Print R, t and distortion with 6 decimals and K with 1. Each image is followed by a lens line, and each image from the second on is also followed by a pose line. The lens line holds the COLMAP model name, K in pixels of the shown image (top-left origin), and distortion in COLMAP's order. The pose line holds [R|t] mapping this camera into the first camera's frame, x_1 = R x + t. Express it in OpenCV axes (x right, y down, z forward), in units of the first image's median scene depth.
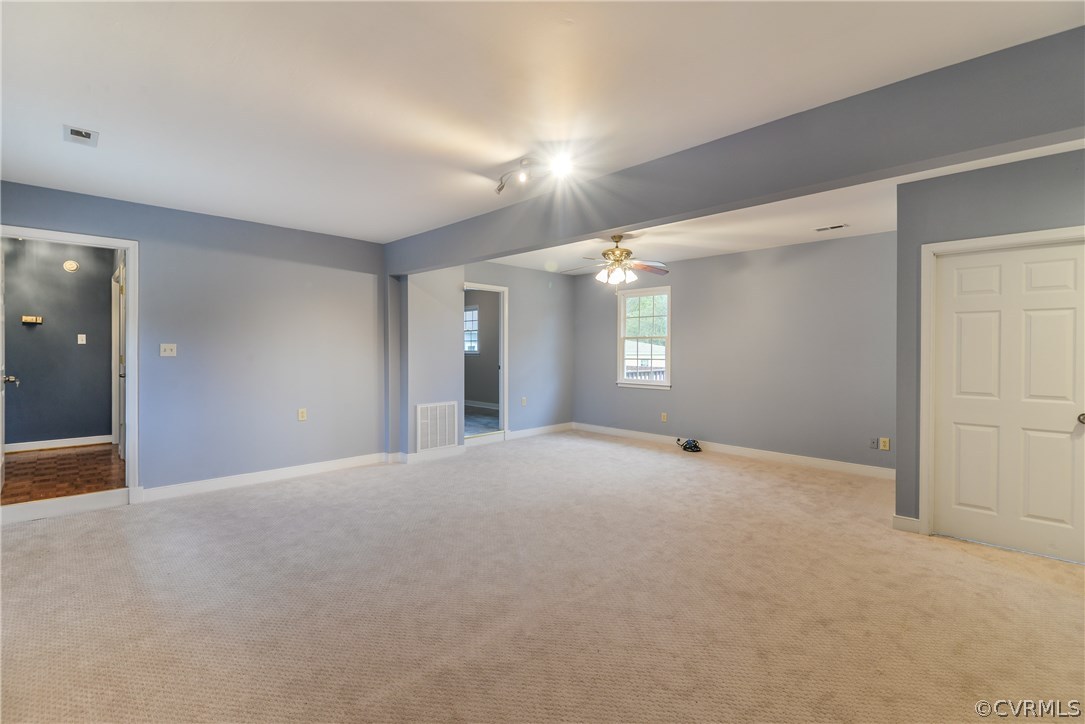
lens RADIAL K [[479.6, 0, 544.2], [0, 479.6, 348.0], [0, 0, 1]] dist [-0.000644, -0.000091]
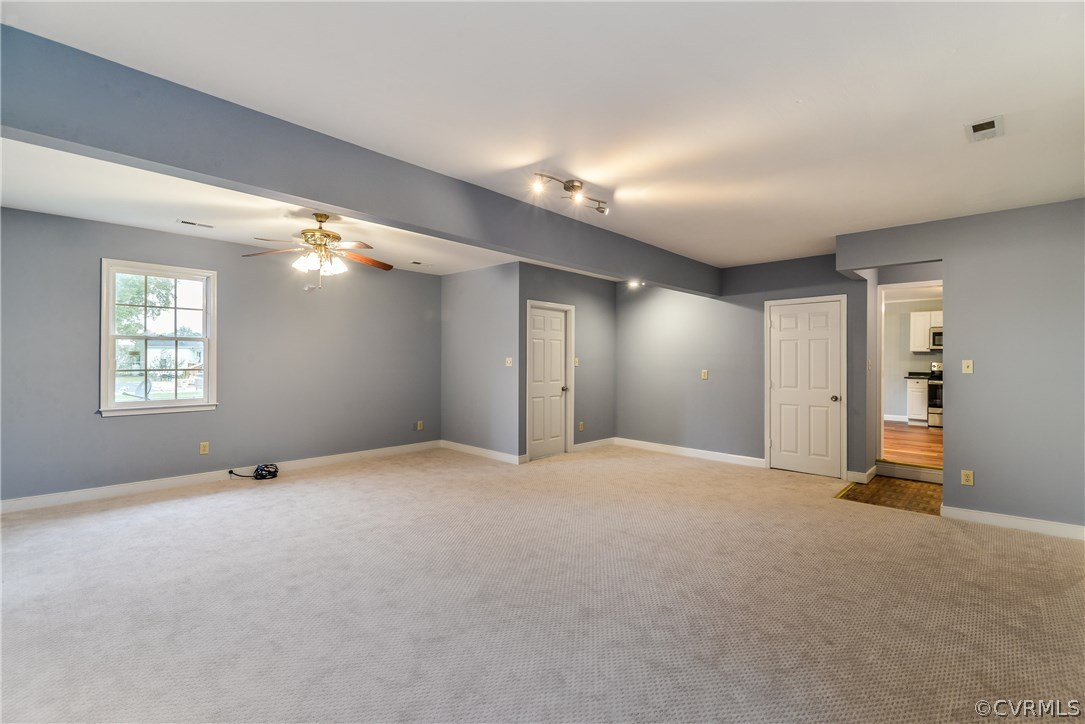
lens RADIAL K [[480.3, 0, 542.8], [0, 480.3, 359.9], [0, 0, 1]] dist [0.000463, -0.000122]
pose [[-0.023719, -0.006959, 0.999694, -0.652591], [-0.010741, 0.999920, 0.006705, -0.002436], [-0.999661, -0.010579, -0.023792, 0.649760]]
